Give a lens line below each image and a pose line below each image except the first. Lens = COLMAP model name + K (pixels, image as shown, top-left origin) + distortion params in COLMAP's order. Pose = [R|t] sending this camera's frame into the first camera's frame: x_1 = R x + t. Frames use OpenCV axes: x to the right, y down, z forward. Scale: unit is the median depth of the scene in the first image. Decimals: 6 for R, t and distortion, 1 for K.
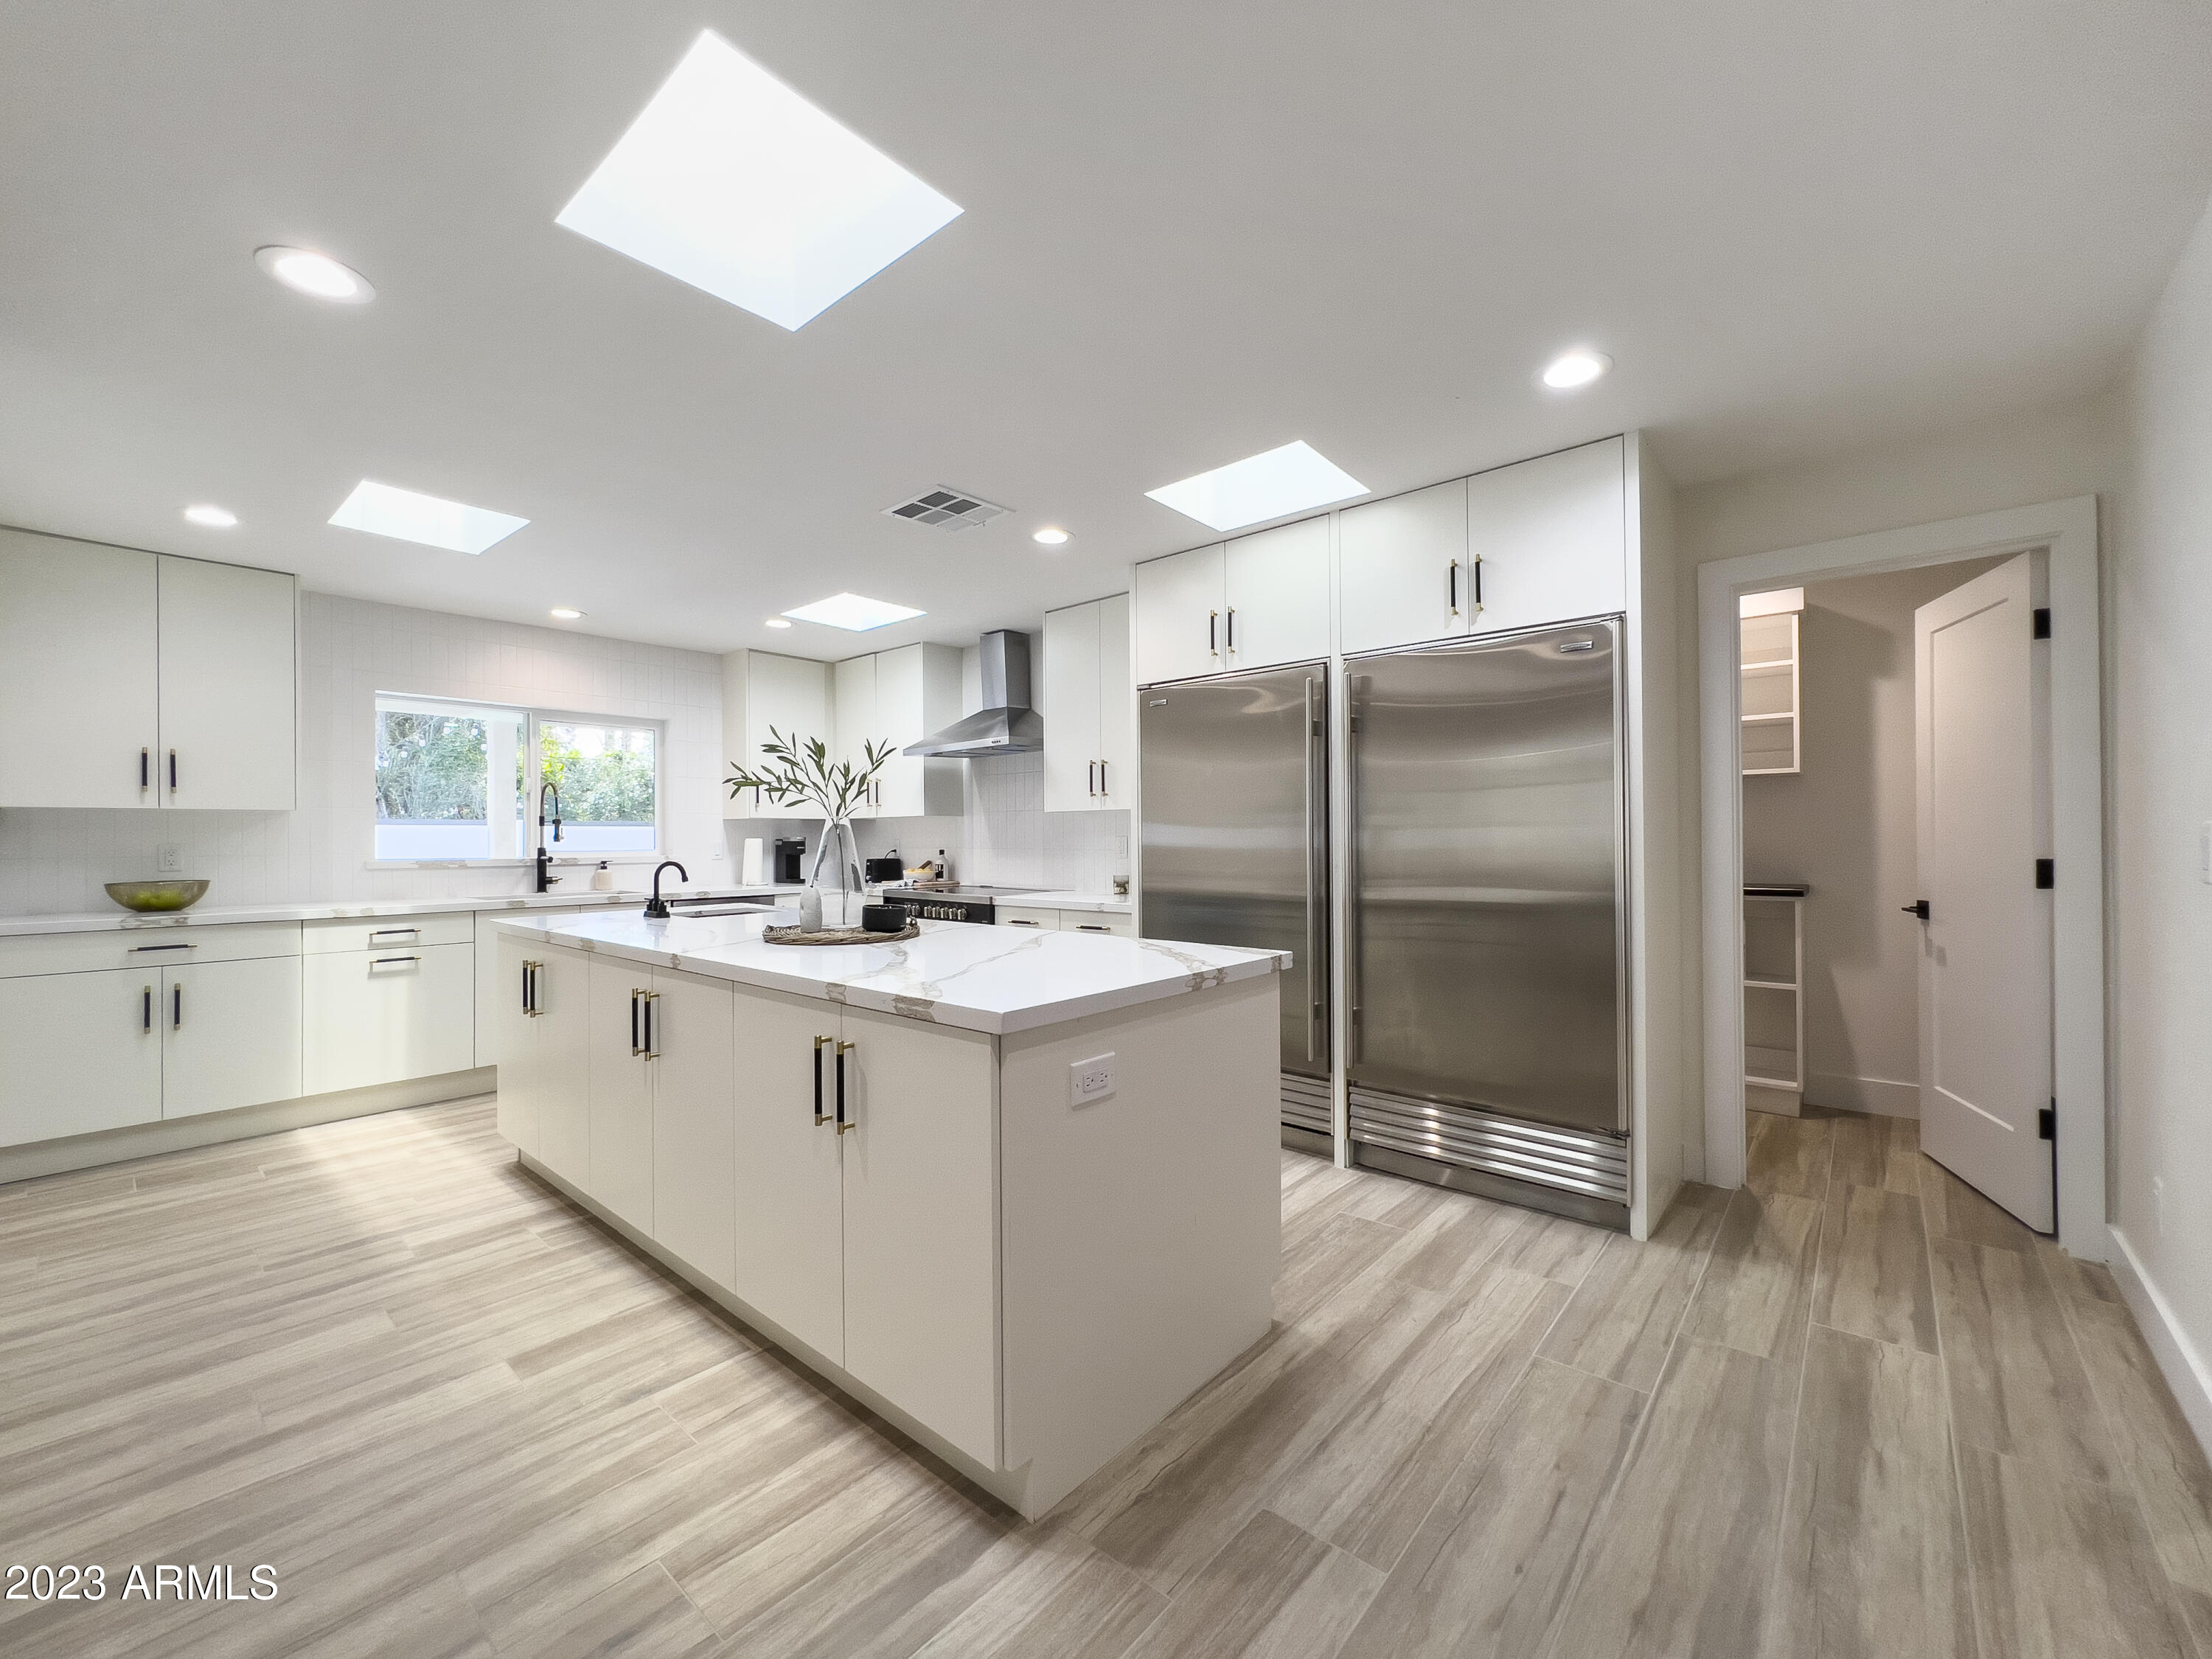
lens RADIAL K [[889.2, 0, 1107.4], [0, 889.2, 835.2], [0, 0, 1]] dist [-0.002945, 0.000772]
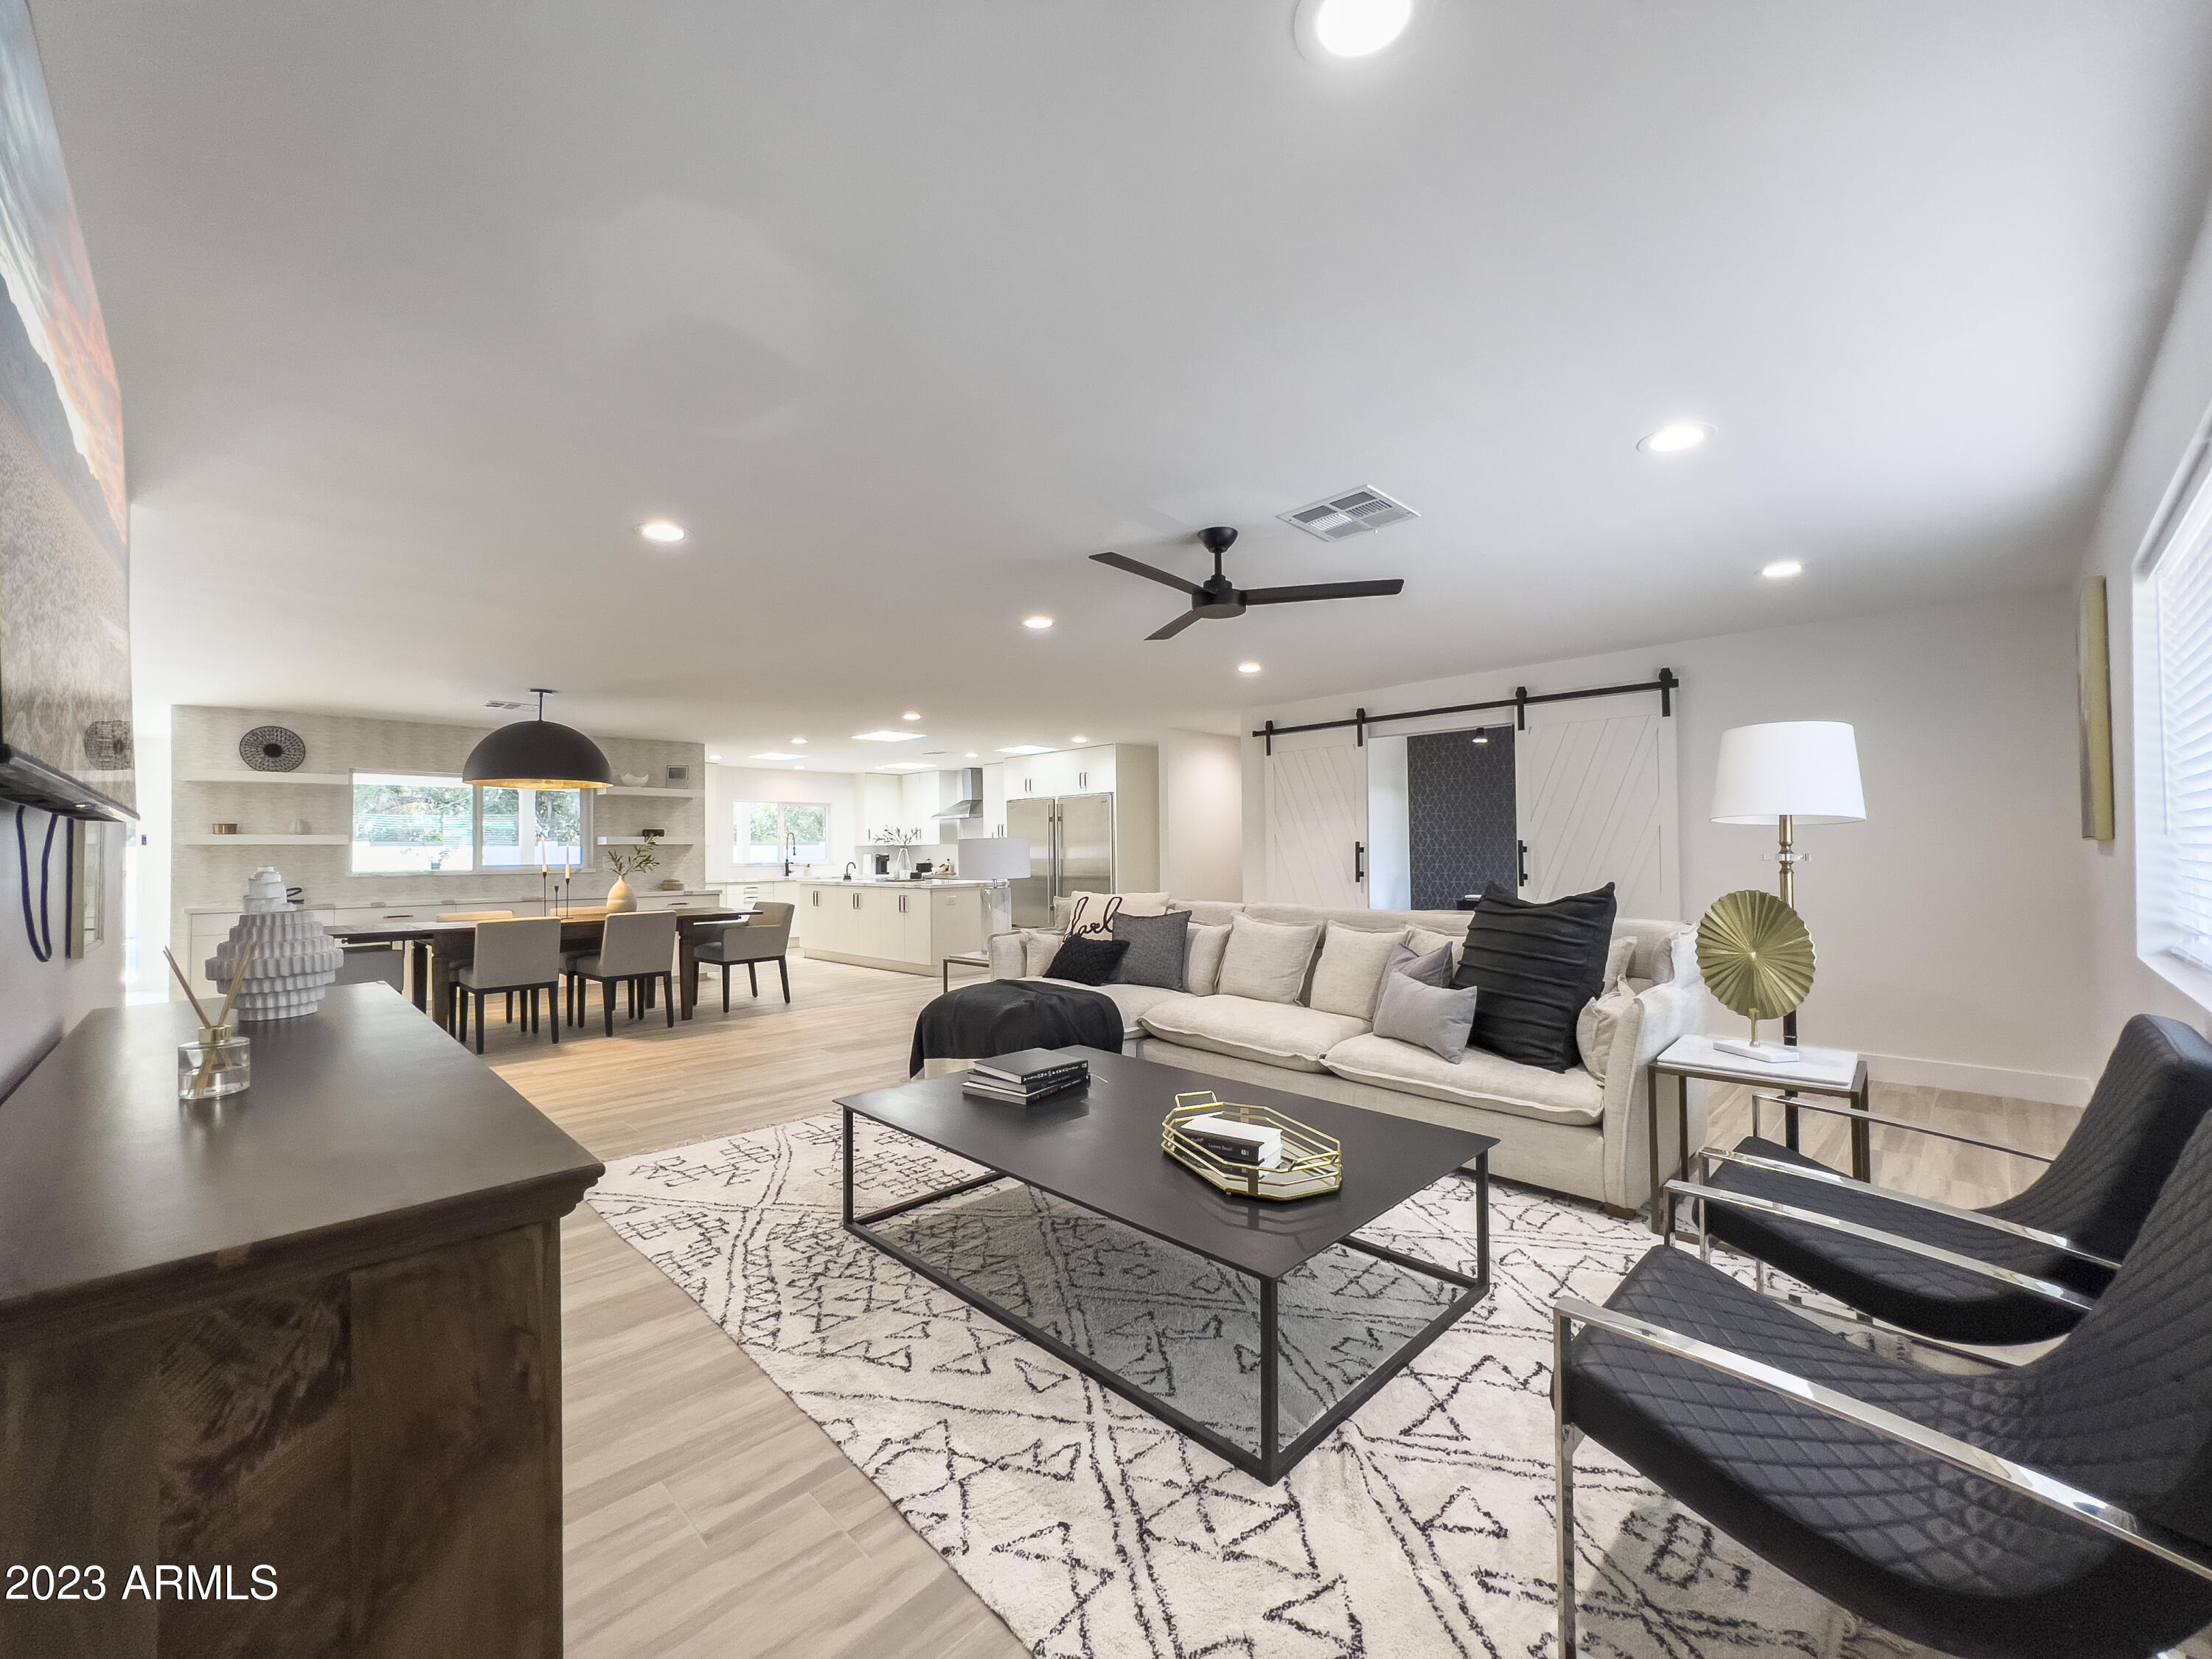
lens RADIAL K [[889.2, 0, 1104.0], [0, 889.2, 837.1], [0, 0, 1]] dist [-0.002945, 0.000772]
pose [[0.997294, -0.005539, -0.073313, 0.559521], [0.004727, 0.999926, -0.011250, -0.016497], [0.073370, 0.010873, 0.997246, -1.838671]]
